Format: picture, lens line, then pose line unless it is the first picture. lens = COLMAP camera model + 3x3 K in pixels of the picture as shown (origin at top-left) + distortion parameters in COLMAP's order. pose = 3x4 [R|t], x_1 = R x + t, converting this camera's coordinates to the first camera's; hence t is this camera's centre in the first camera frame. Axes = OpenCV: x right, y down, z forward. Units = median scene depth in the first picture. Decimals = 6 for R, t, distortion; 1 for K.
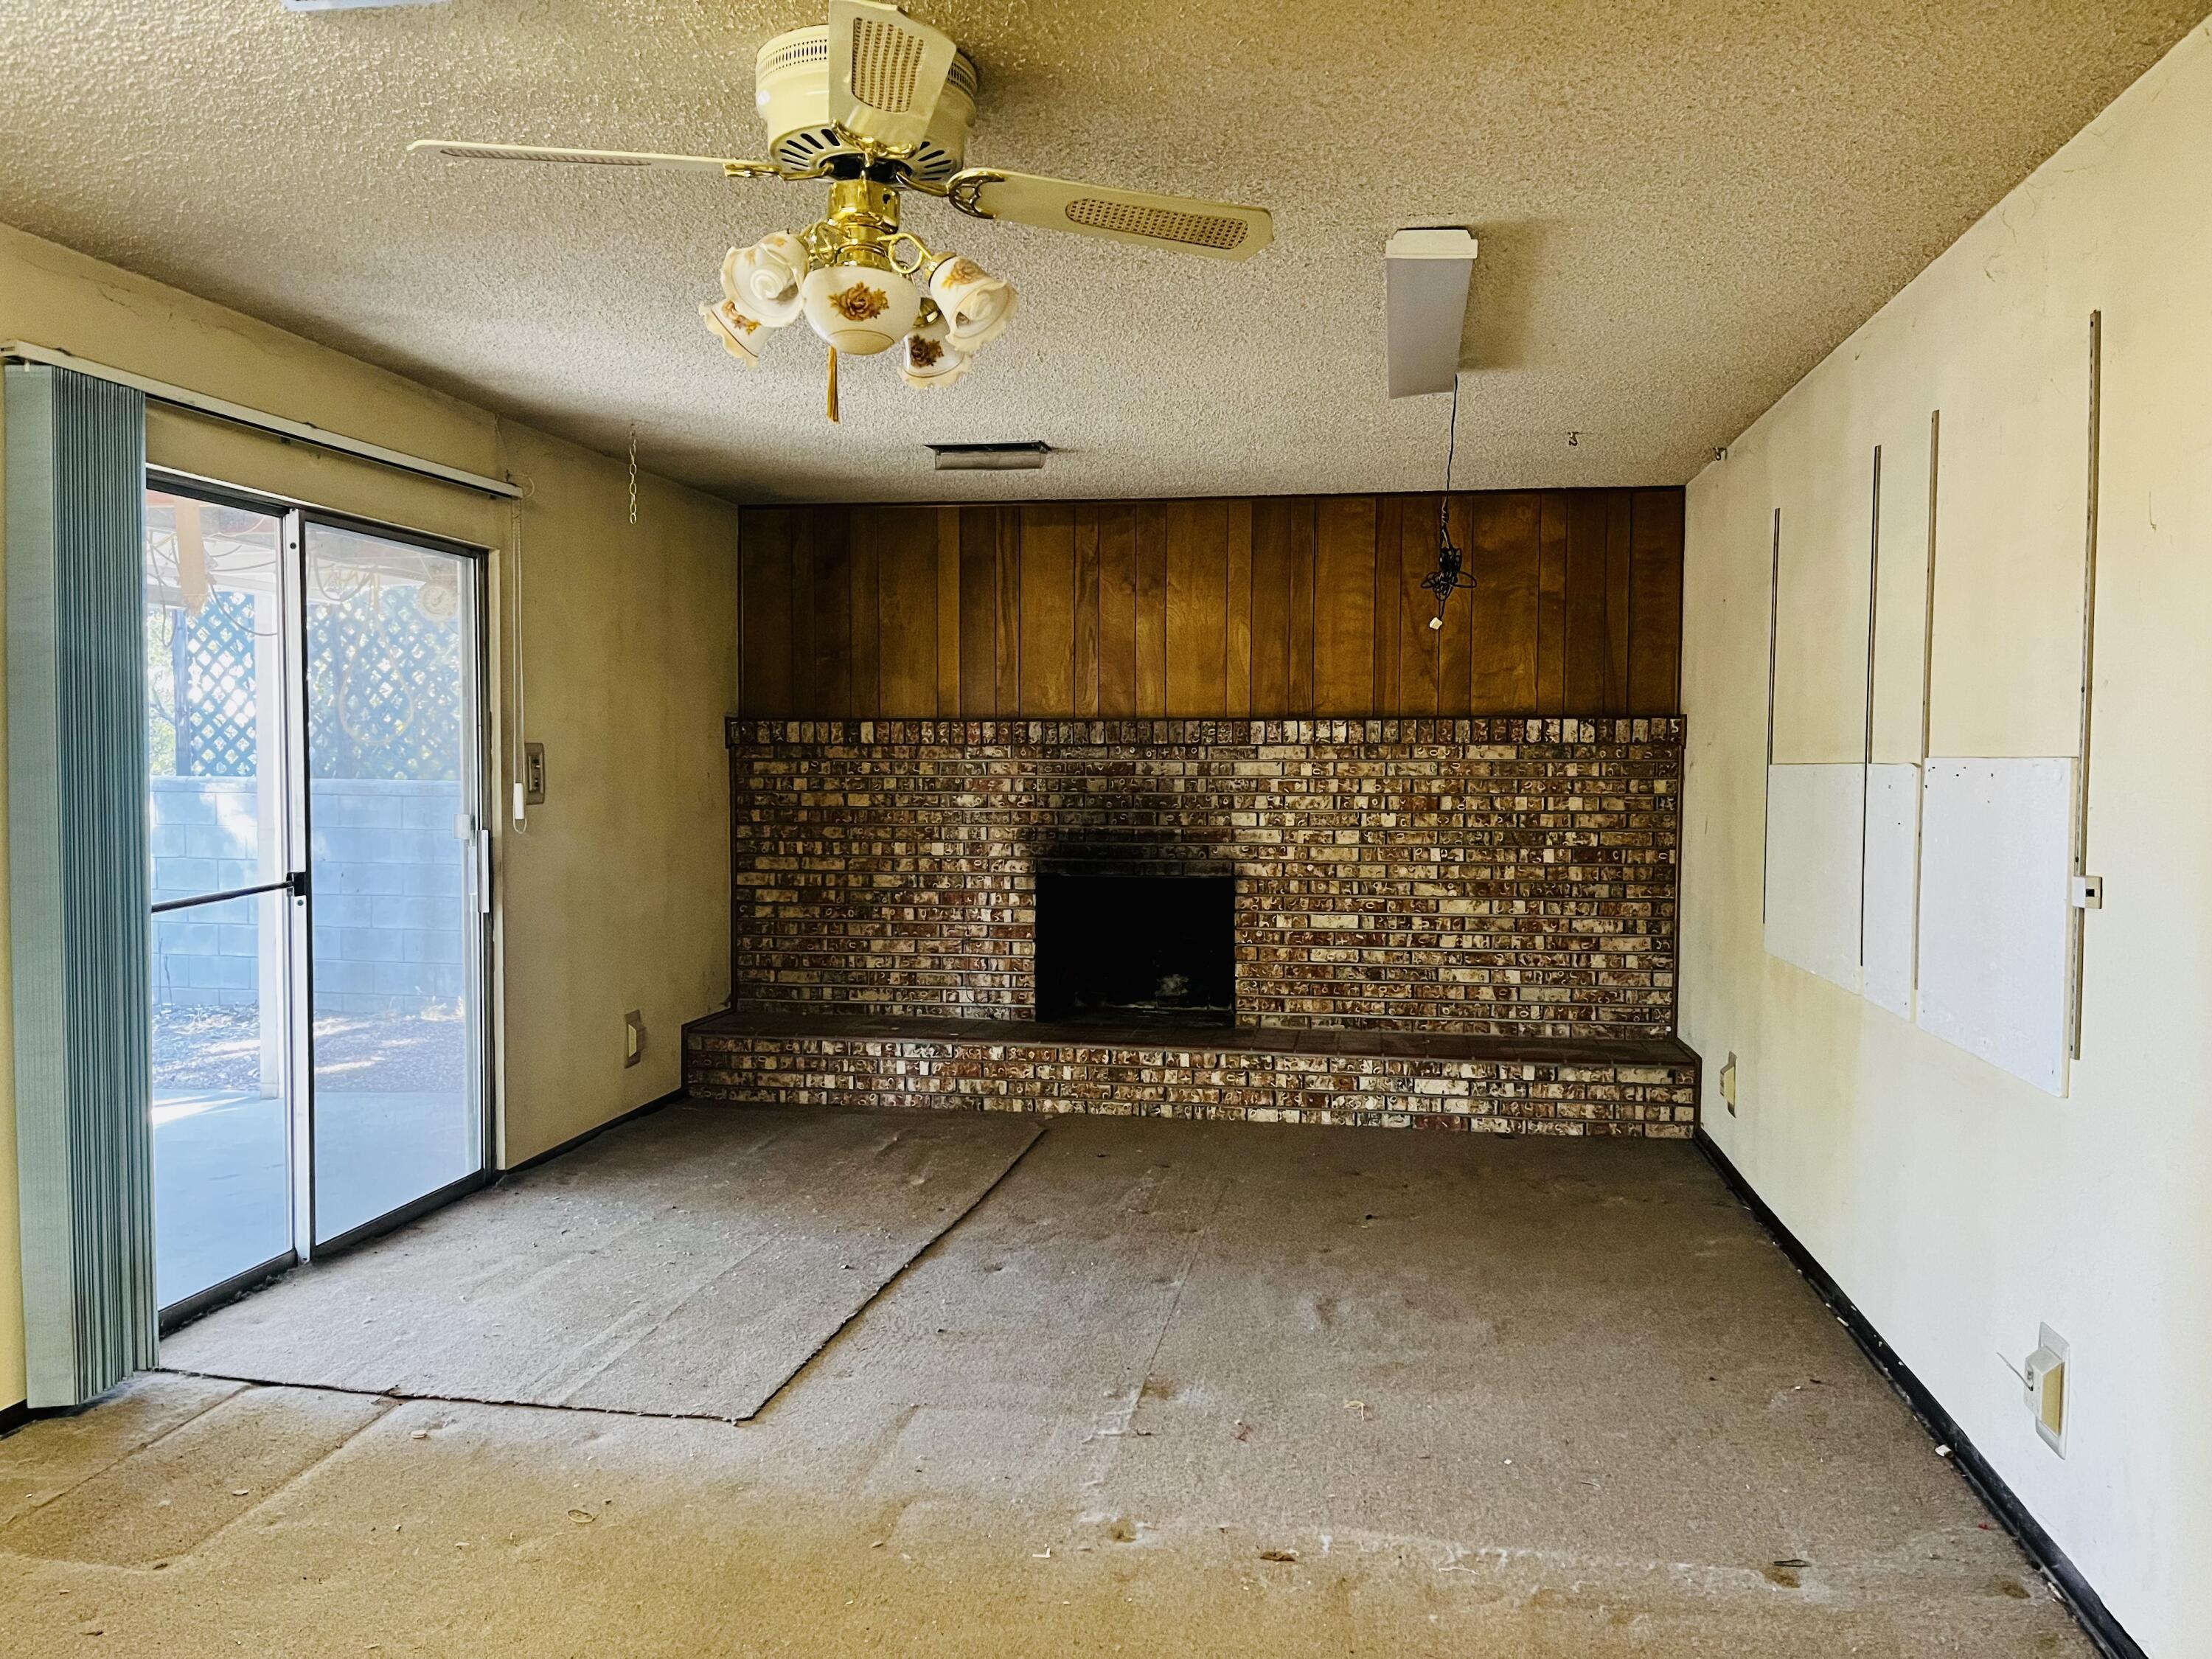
lens RADIAL K [[1683.3, 0, 1098.8], [0, 1683.3, 825.3], [0, 0, 1]] dist [0.044709, -0.047944]
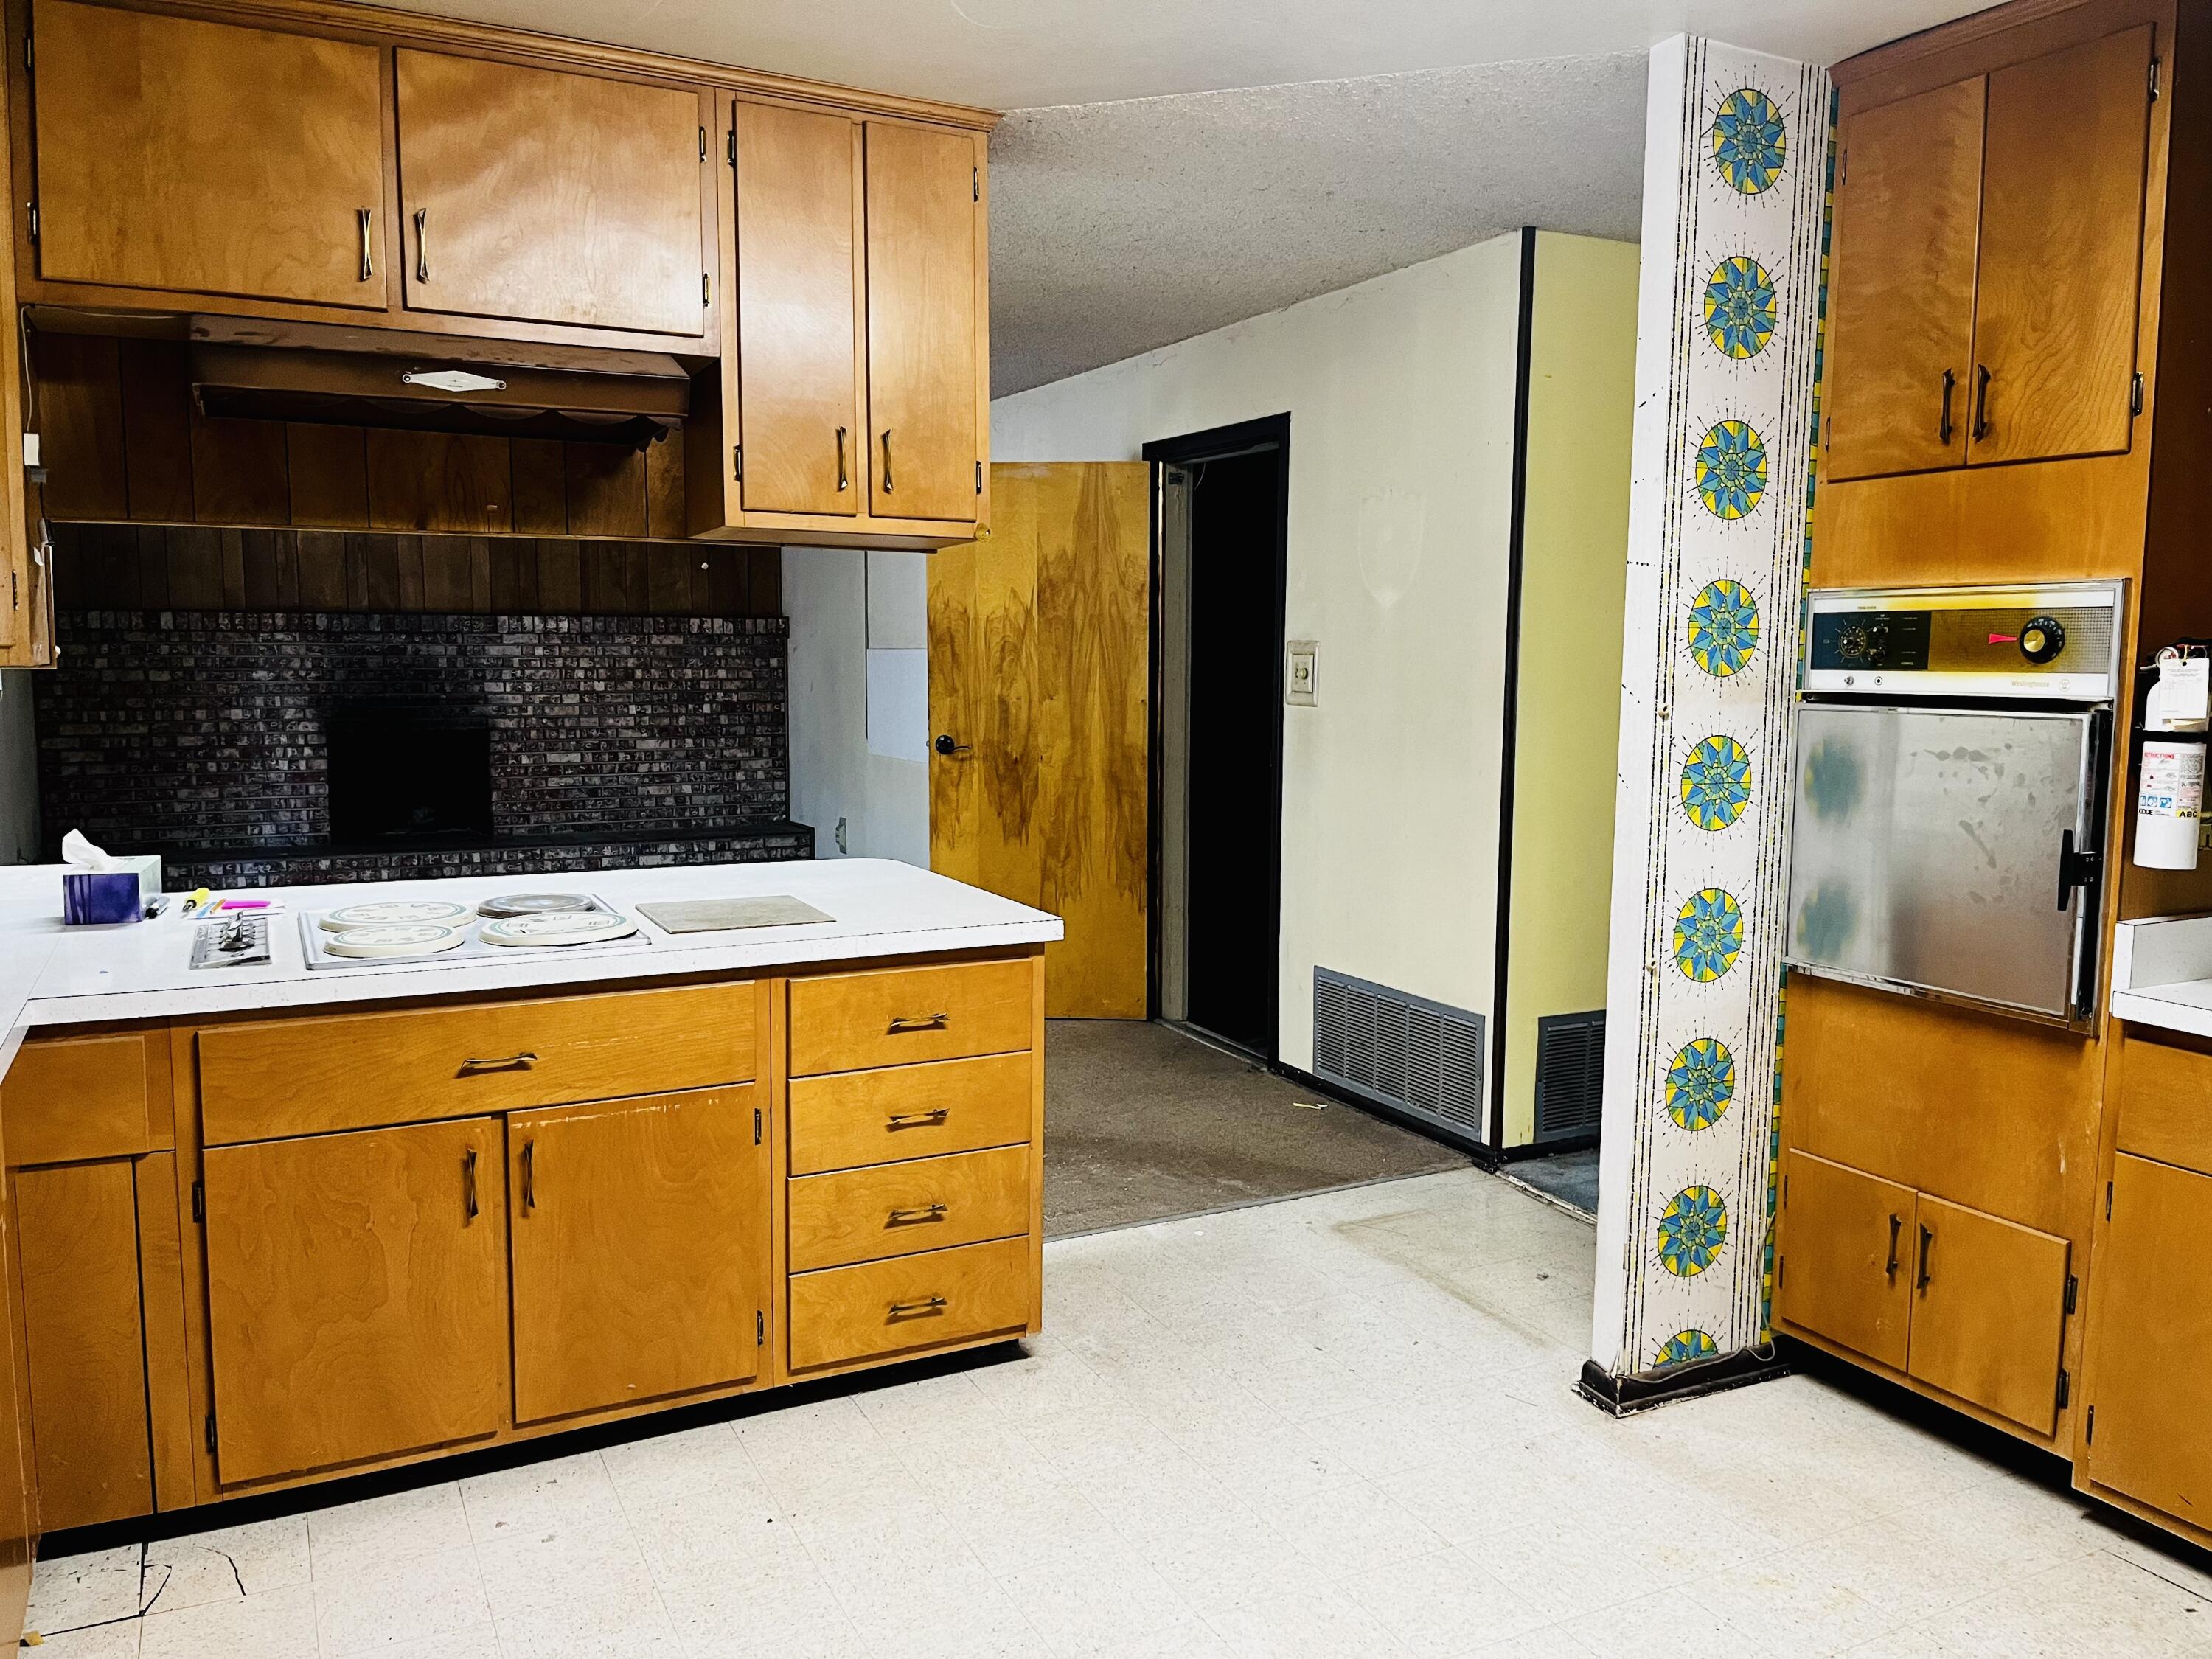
lens RADIAL K [[1683.3, 0, 1105.5], [0, 1683.3, 831.6], [0, 0, 1]] dist [0.044709, -0.047944]
pose [[0.796628, -0.064667, 0.601001, -0.358968], [0.023120, 0.996793, 0.076608, 0.020022], [-0.604027, -0.047133, 0.795569, -0.421488]]
